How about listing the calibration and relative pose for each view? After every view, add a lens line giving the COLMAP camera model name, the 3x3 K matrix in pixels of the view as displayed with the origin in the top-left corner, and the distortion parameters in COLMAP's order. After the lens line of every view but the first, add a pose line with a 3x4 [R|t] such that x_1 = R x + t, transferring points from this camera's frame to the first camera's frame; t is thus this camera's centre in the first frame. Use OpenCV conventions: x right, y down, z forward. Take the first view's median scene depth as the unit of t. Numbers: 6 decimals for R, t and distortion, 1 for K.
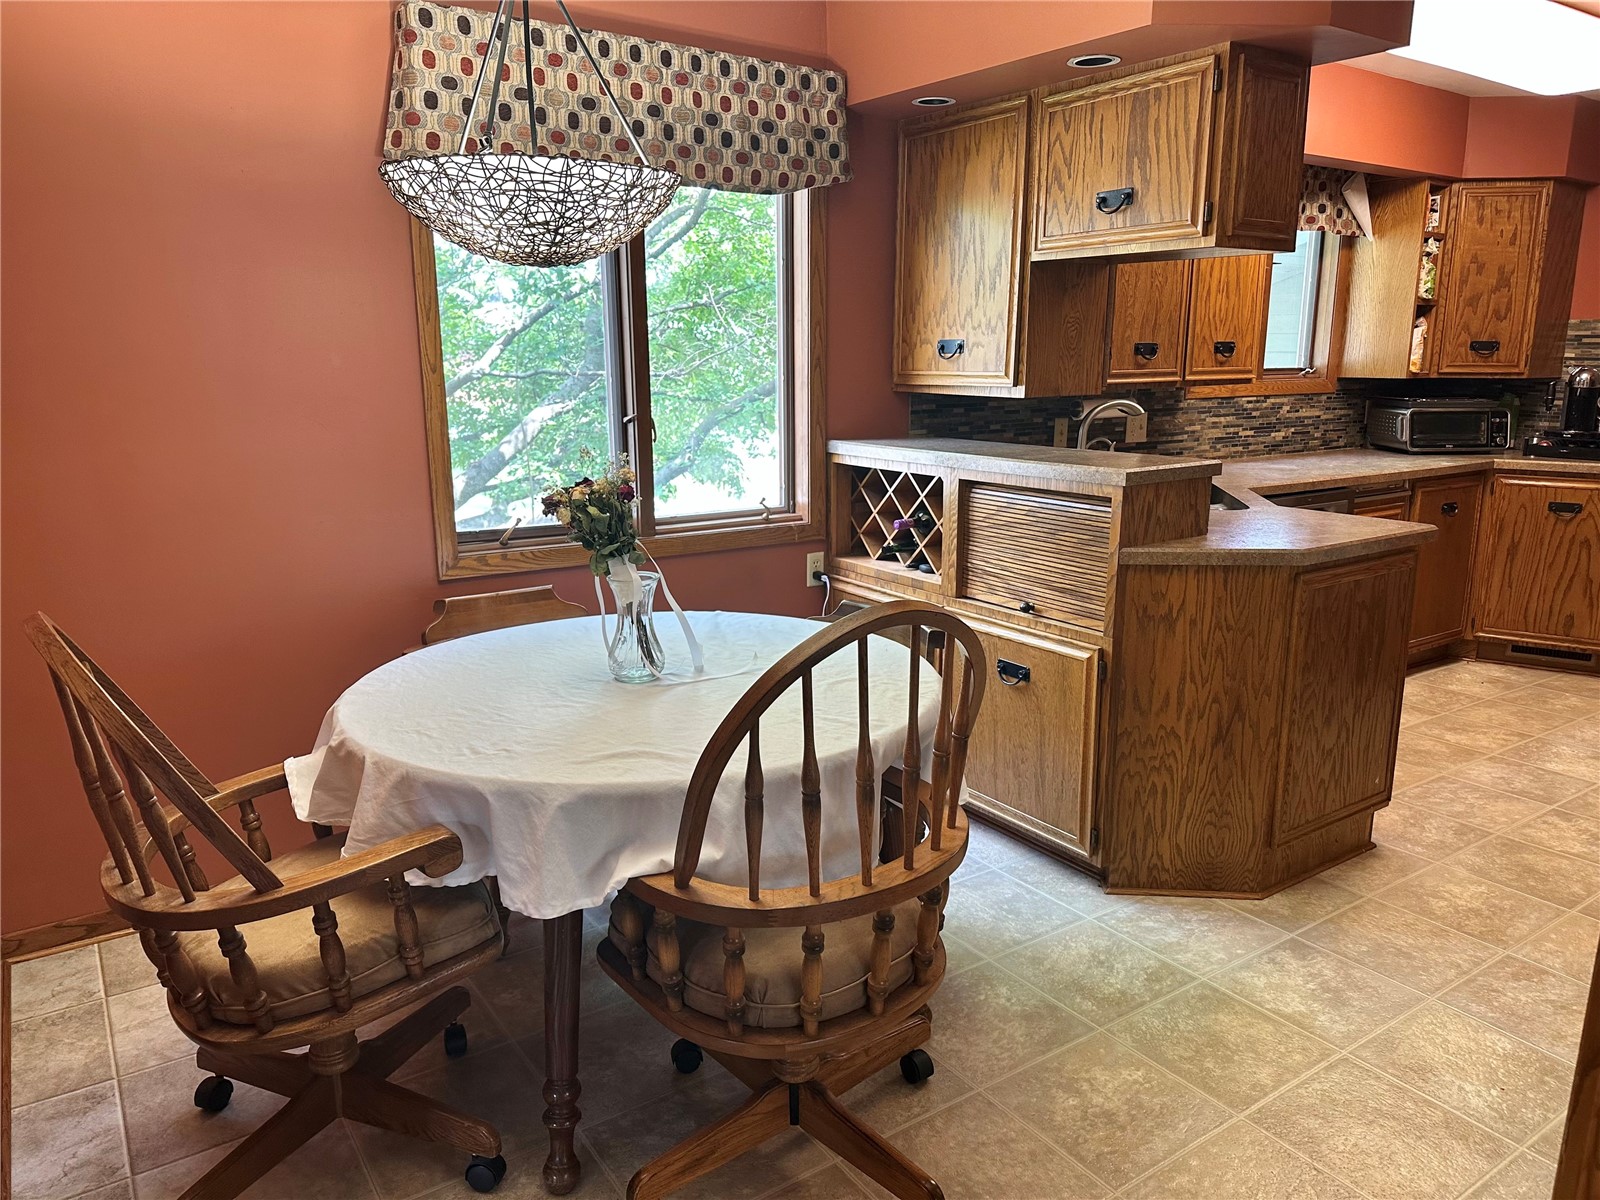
lens RADIAL K [[1104.1, 0, 779.2], [0, 1104.1, 599.9], [0, 0, 1]] dist [0.011703, -0.030946]
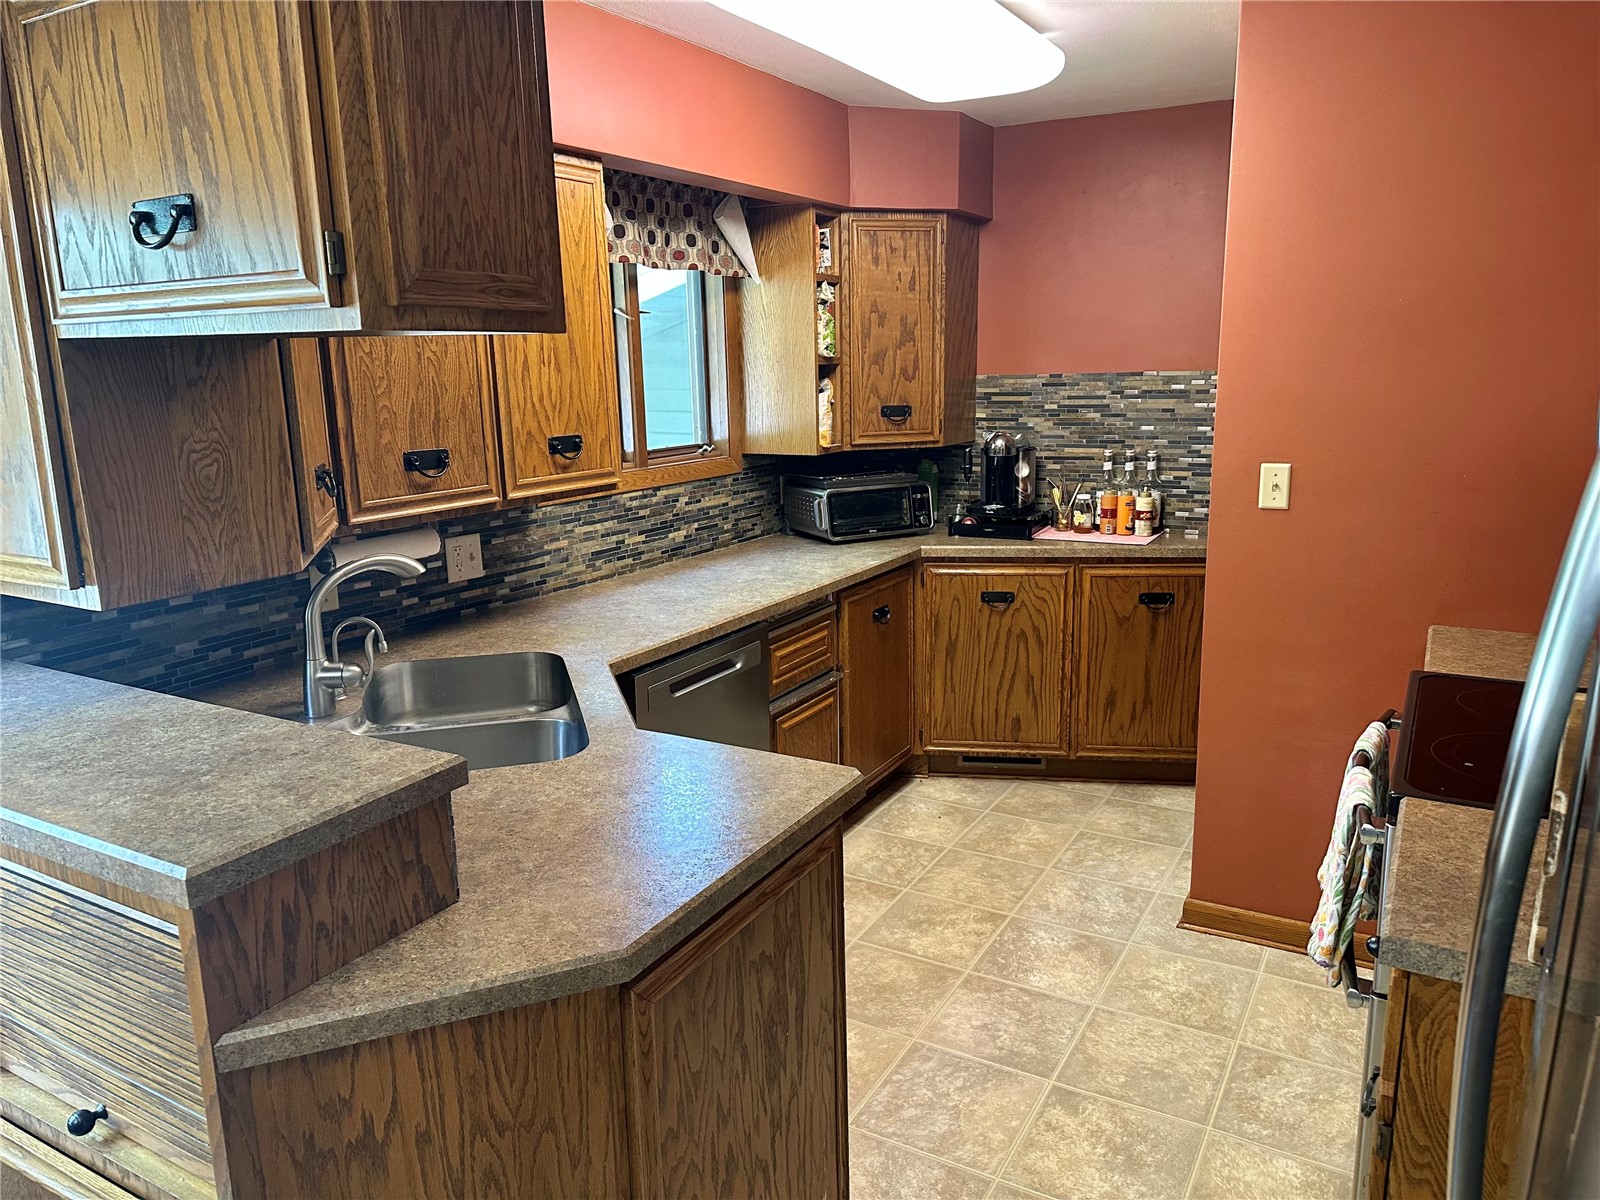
lens RADIAL K [[1110.0, 0, 806.4], [0, 1110.0, 596.5], [0, 0, 1]] dist [0.094336, -0.139975]
pose [[0.887750, -0.107095, 0.447694, 0.188852], [0.114668, 0.993351, 0.010244, -0.109292], [-0.445815, 0.042242, 0.894128, 0.285299]]
